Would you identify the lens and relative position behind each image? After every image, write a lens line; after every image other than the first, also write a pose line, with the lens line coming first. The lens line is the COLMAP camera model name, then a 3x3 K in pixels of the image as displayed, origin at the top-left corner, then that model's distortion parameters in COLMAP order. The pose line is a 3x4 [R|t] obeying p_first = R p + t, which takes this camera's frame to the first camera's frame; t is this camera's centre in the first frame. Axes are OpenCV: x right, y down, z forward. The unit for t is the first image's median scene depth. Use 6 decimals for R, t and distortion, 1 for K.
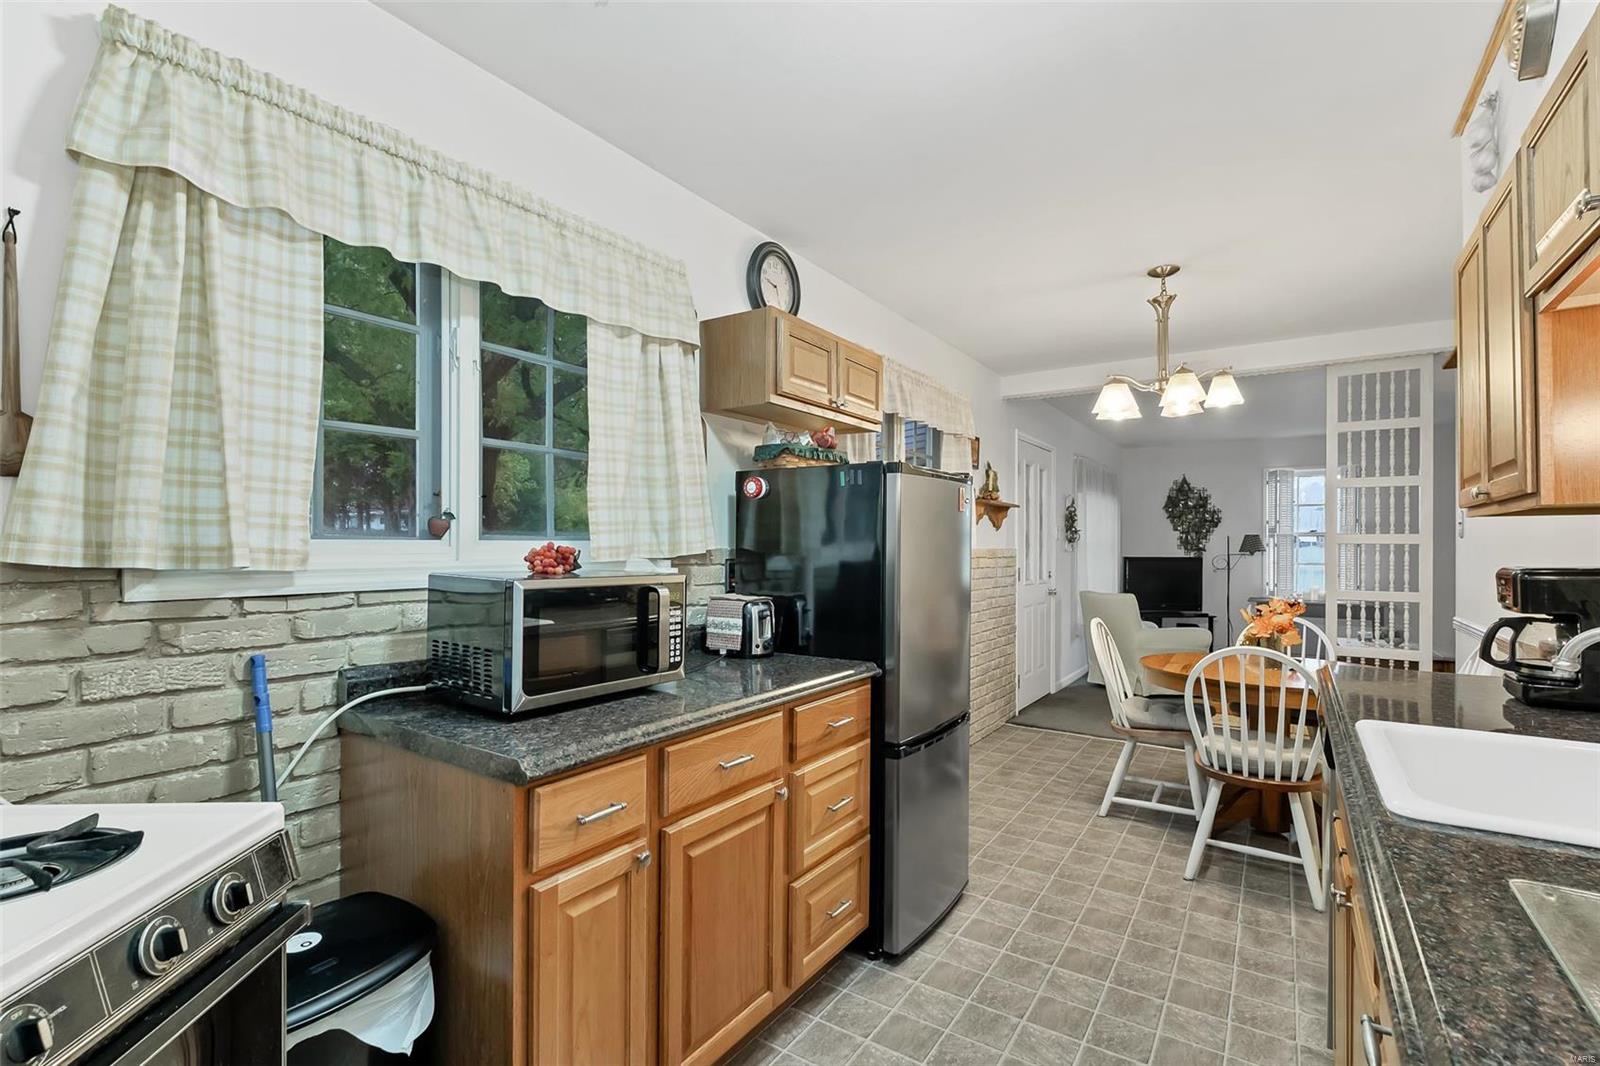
lens RADIAL K [[720.0, 0, 795.0], [0, 720.0, 537.6], [0, 0, 1]] dist [0.000057, -0.000244]
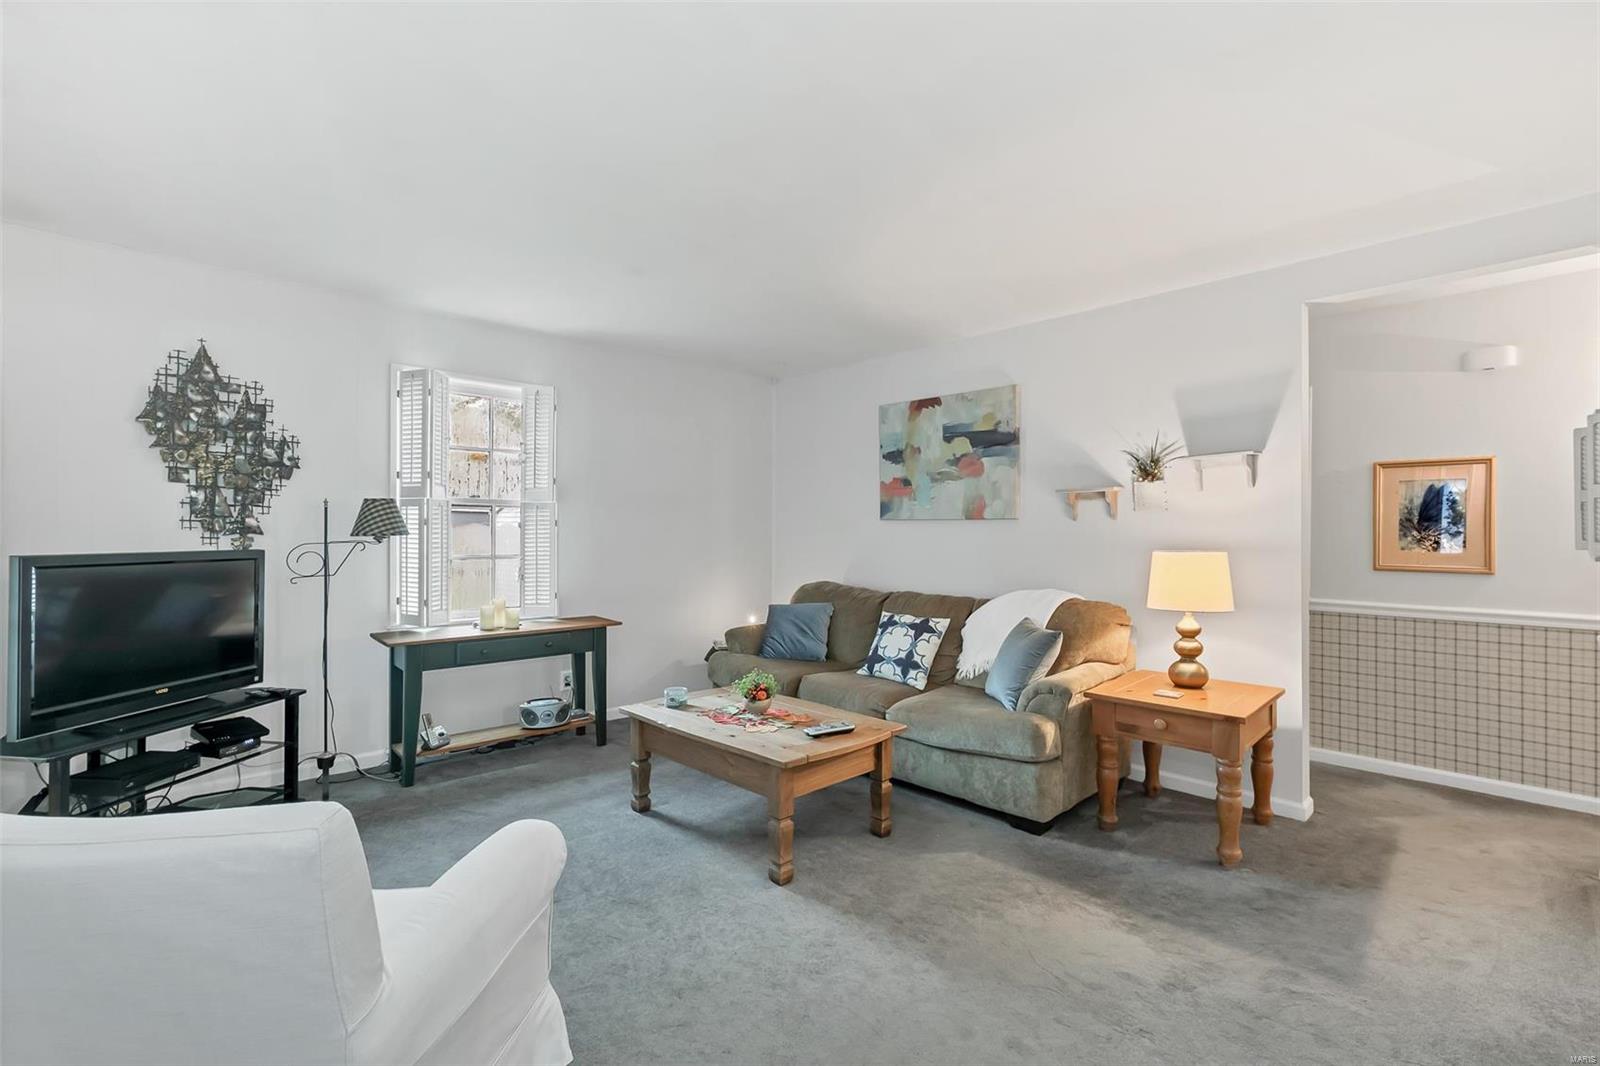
lens RADIAL K [[710.5, 0, 798.9], [0, 710.5, 526.6], [0, 0, 1]] dist [-0.001094, -0.000912]
pose [[0.204031, 0.003137, 0.978959, 0.232198], [-0.010440, 0.999945, -0.001029, 0.011156], [-0.978909, -0.010011, 0.204052, 0.611008]]
